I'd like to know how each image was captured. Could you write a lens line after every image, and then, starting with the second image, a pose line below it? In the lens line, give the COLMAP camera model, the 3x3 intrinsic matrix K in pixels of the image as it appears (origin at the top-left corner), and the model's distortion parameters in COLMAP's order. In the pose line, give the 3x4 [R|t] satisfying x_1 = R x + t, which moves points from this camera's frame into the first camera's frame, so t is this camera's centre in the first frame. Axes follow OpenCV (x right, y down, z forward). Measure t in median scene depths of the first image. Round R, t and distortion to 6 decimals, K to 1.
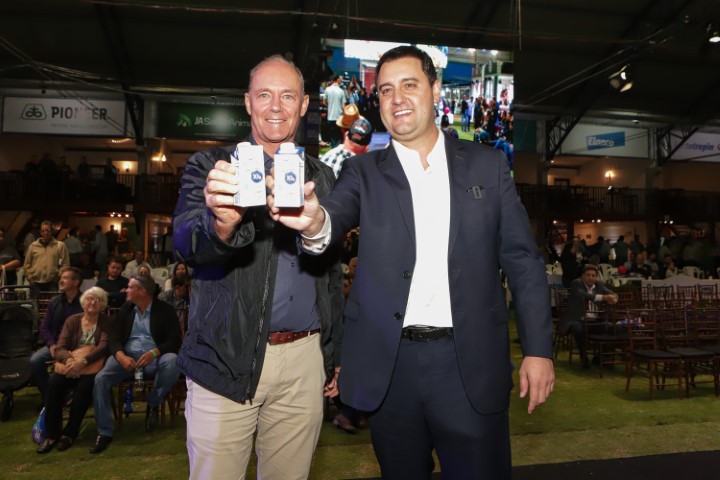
lens RADIAL K [[550.1, 0, 356.1], [0, 550.1, 213.7], [0, 0, 1]] dist [-0.063000, 0.006751]
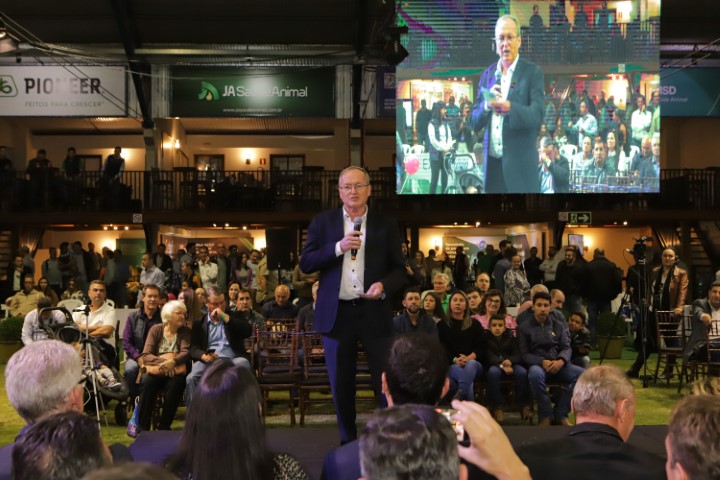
lens RADIAL K [[1010.8, 0, 358.0], [0, 1010.8, 237.9], [0, 0, 1]] dist [0.006463, -0.014016]
pose [[0.991474, -0.016701, -0.129228, 0.040269], [0.019583, 0.999586, 0.021069, -0.006373], [0.128822, -0.023420, 0.991391, -0.267543]]
